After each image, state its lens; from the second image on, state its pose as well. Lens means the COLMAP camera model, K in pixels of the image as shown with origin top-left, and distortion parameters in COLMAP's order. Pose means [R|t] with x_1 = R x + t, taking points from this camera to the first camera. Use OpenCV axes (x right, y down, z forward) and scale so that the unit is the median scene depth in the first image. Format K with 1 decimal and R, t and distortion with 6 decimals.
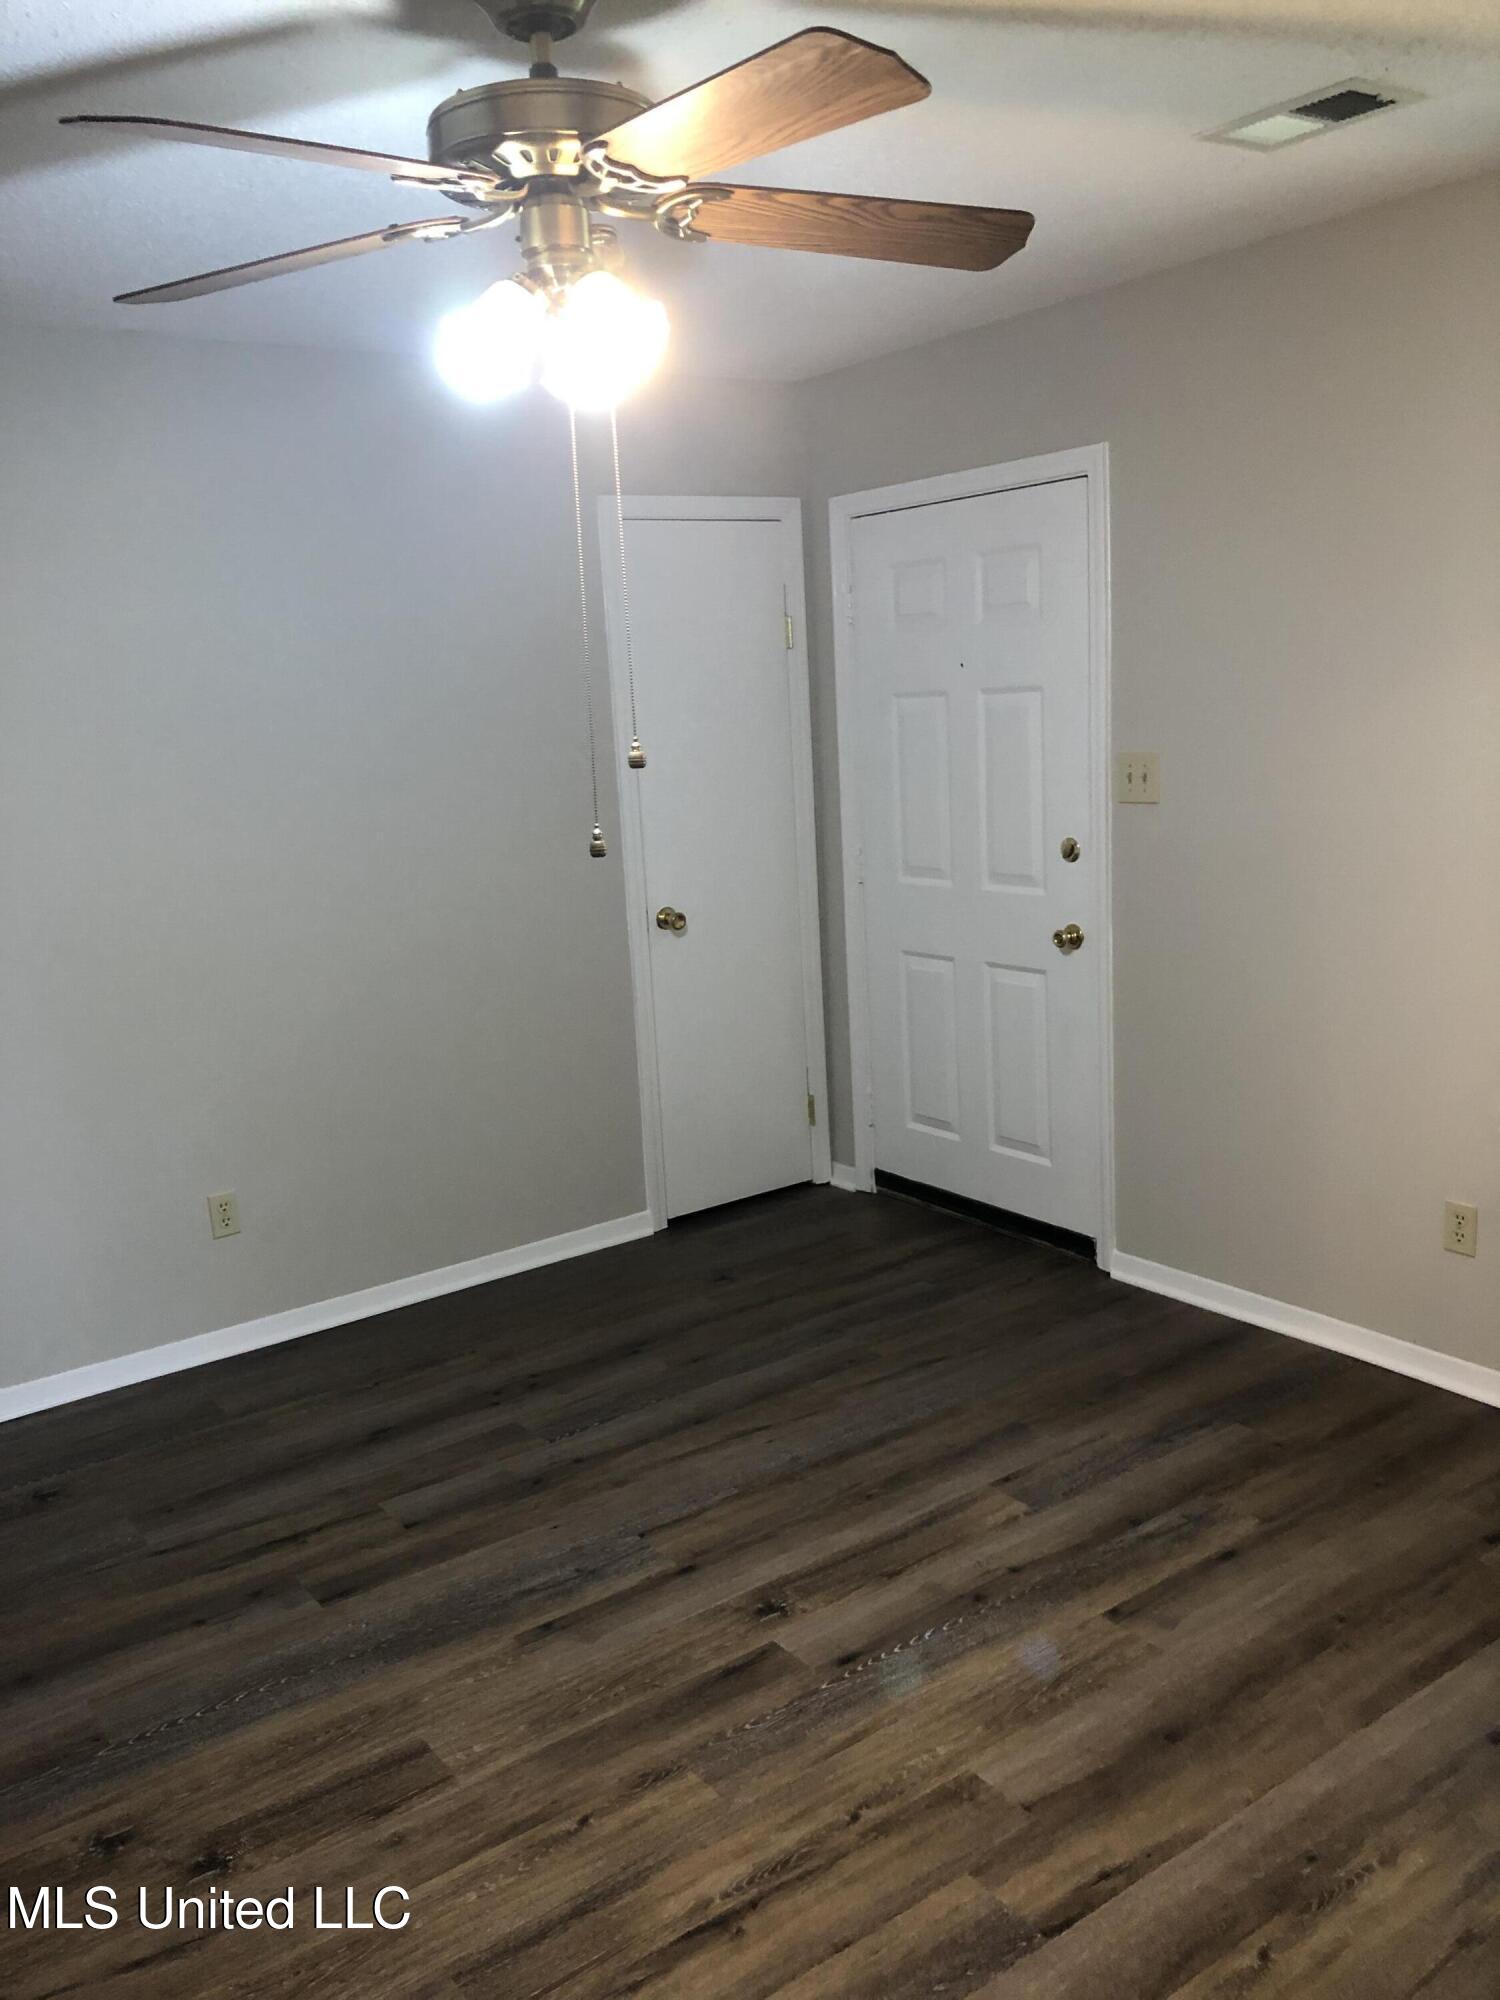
lens RADIAL K [[1615.8, 0, 752.3], [0, 1615.8, 1039.1], [0, 0, 1]] dist [0.031088, 0.000746]
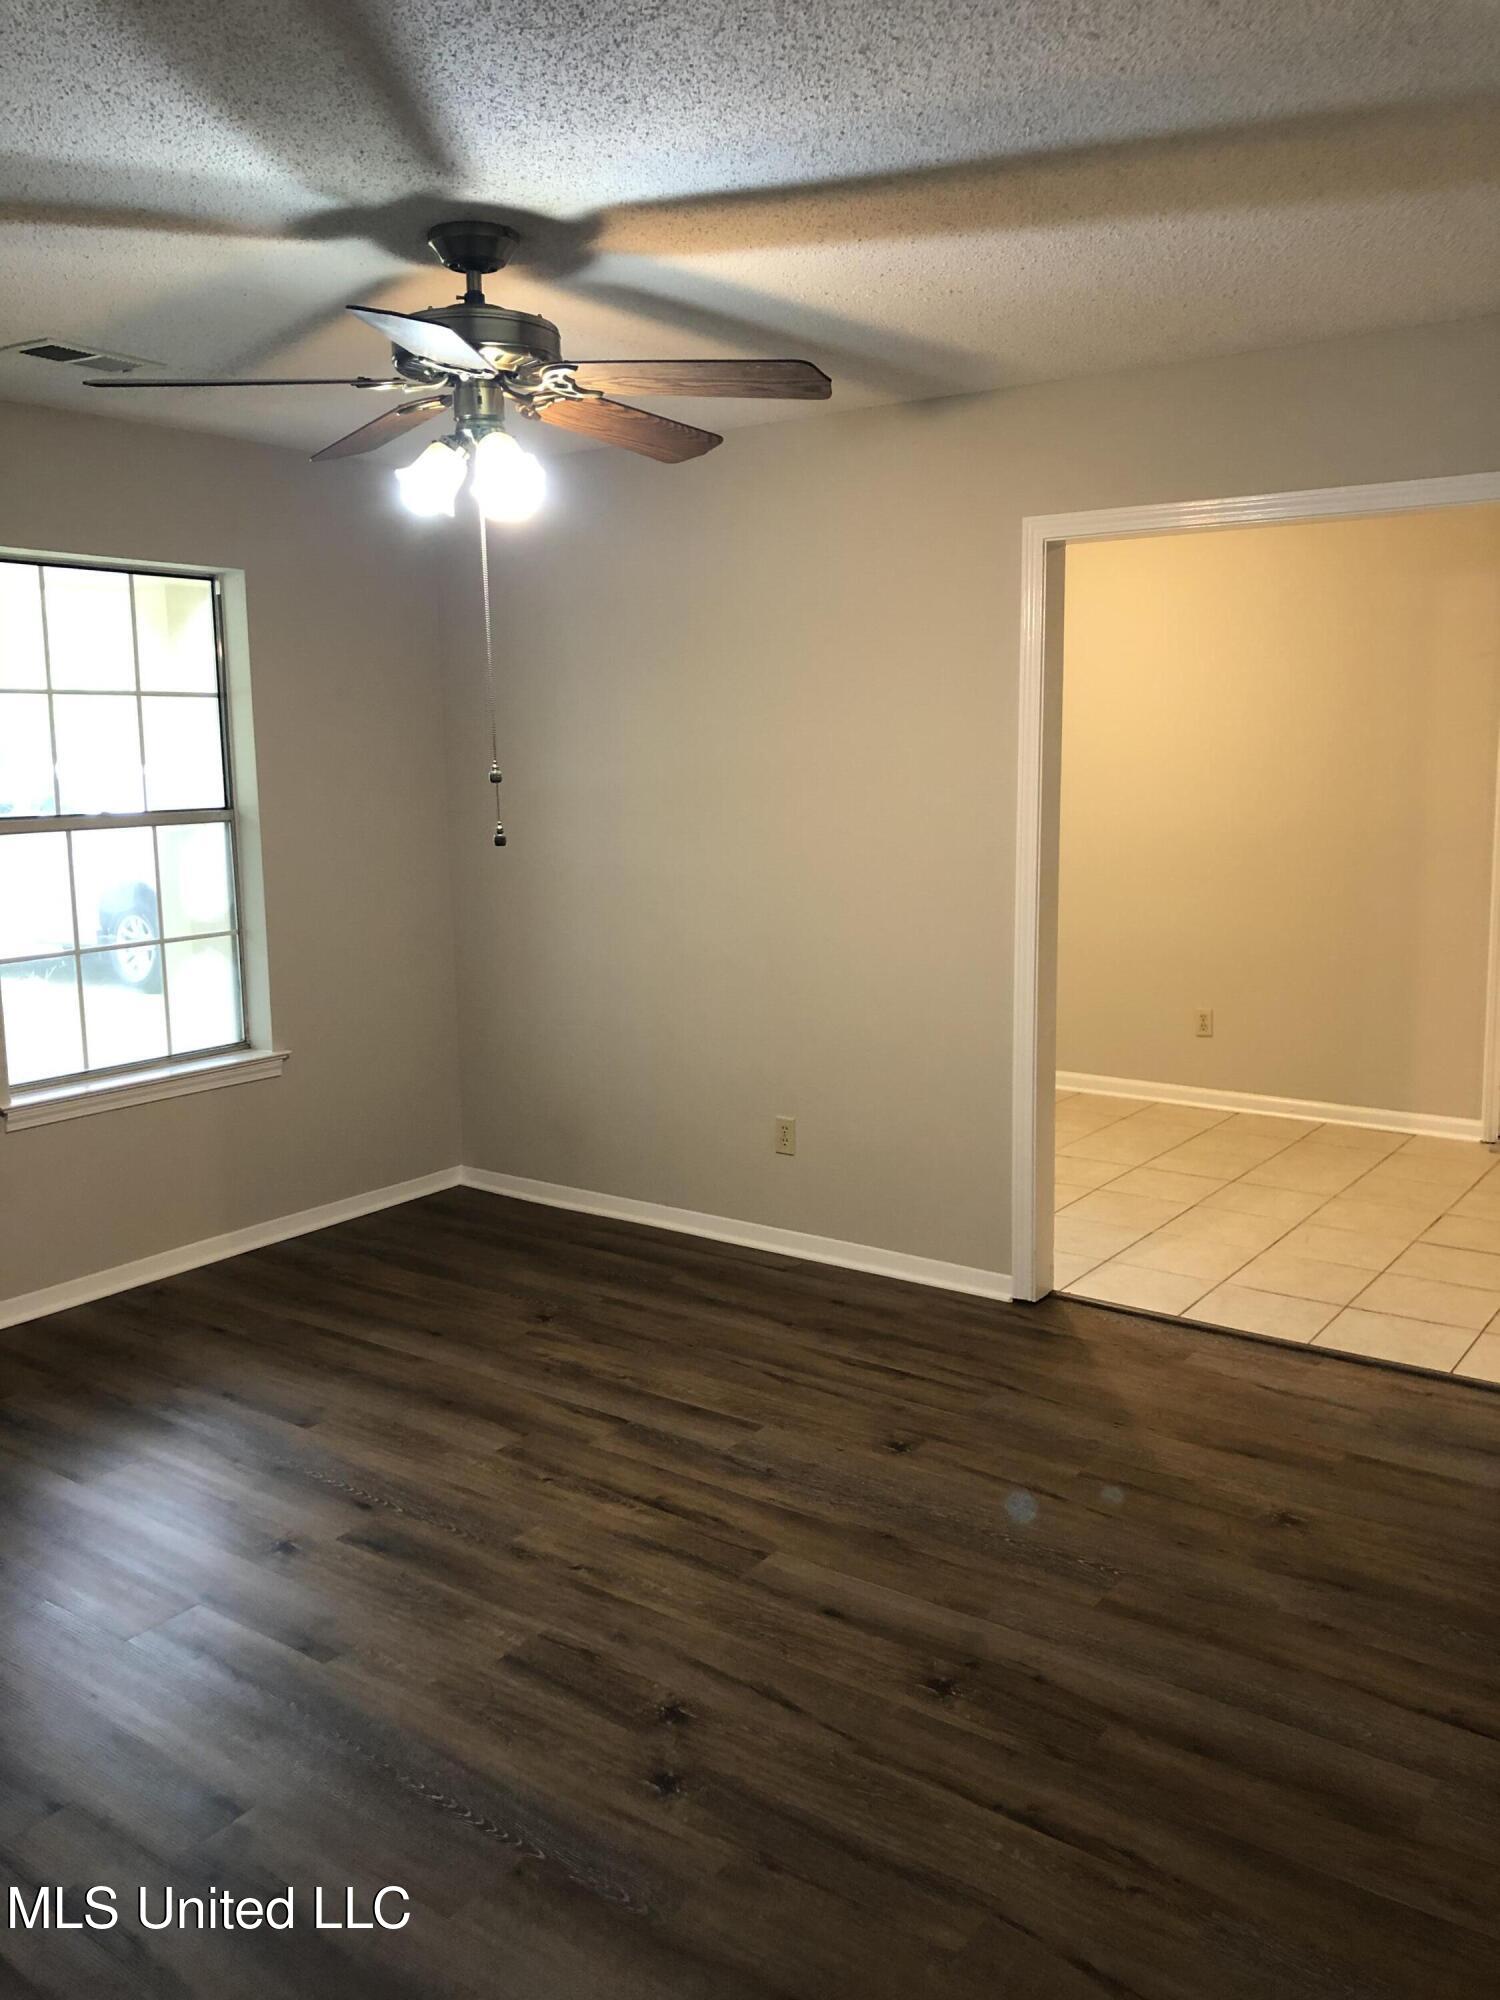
lens RADIAL K [[1617.3, 0, 750.0], [0, 1617.3, 1000.0], [0, 0, 1]] dist [0.012194, 0.002088]
pose [[-0.309153, -0.093627, 0.946392, -1.366842], [0.228696, 0.958620, 0.169544, -0.157324], [-0.923105, 0.268851, -0.274948, 1.116862]]
